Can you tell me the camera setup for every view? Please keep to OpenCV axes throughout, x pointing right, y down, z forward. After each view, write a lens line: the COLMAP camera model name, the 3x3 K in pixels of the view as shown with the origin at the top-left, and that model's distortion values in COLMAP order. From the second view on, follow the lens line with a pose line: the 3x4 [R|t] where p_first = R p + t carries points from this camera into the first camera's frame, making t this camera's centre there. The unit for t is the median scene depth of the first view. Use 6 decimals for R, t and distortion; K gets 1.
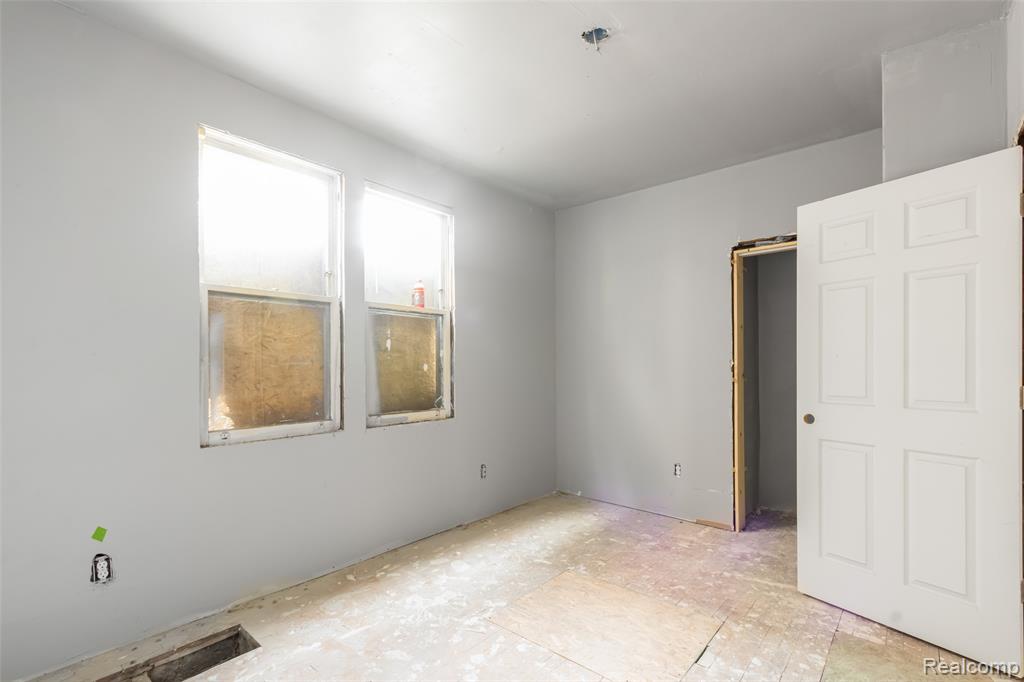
lens RADIAL K [[469.9, 0, 501.1], [0, 469.9, 364.9], [0, 0, 1]] dist [0.005442, -0.001027]
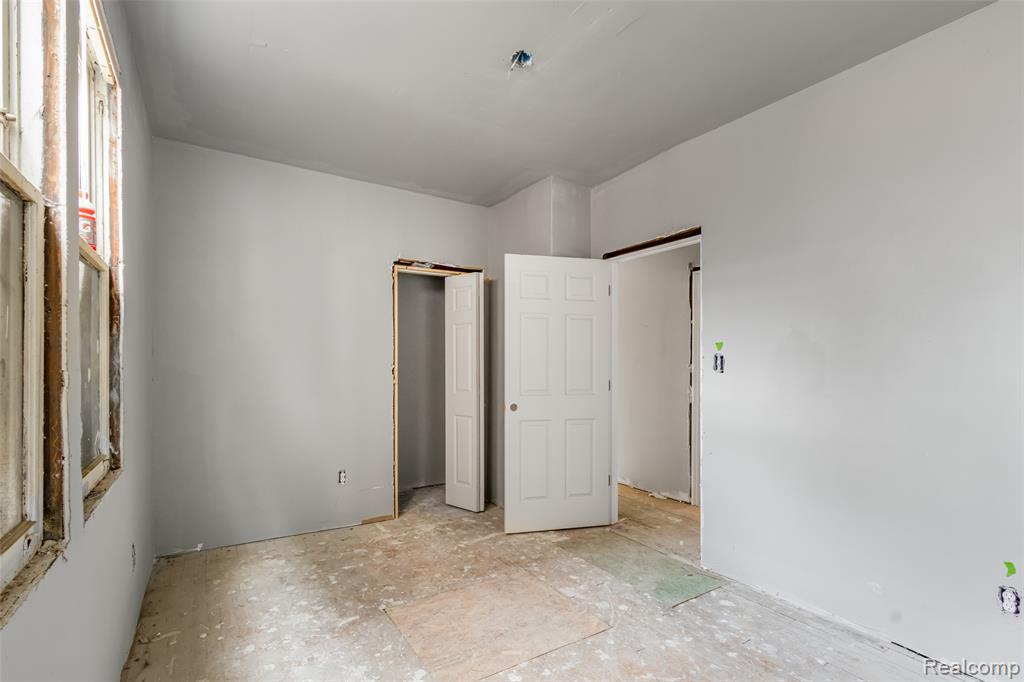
lens RADIAL K [[469.9, 0, 500.1], [0, 469.9, 367.2], [0, 0, 1]] dist [0.005442, -0.001027]
pose [[0.291188, -0.000155, 0.956666, -0.538523], [-0.003356, 0.999994, 0.001184, -0.004986], [-0.956660, -0.003555, 0.291186, 0.486876]]
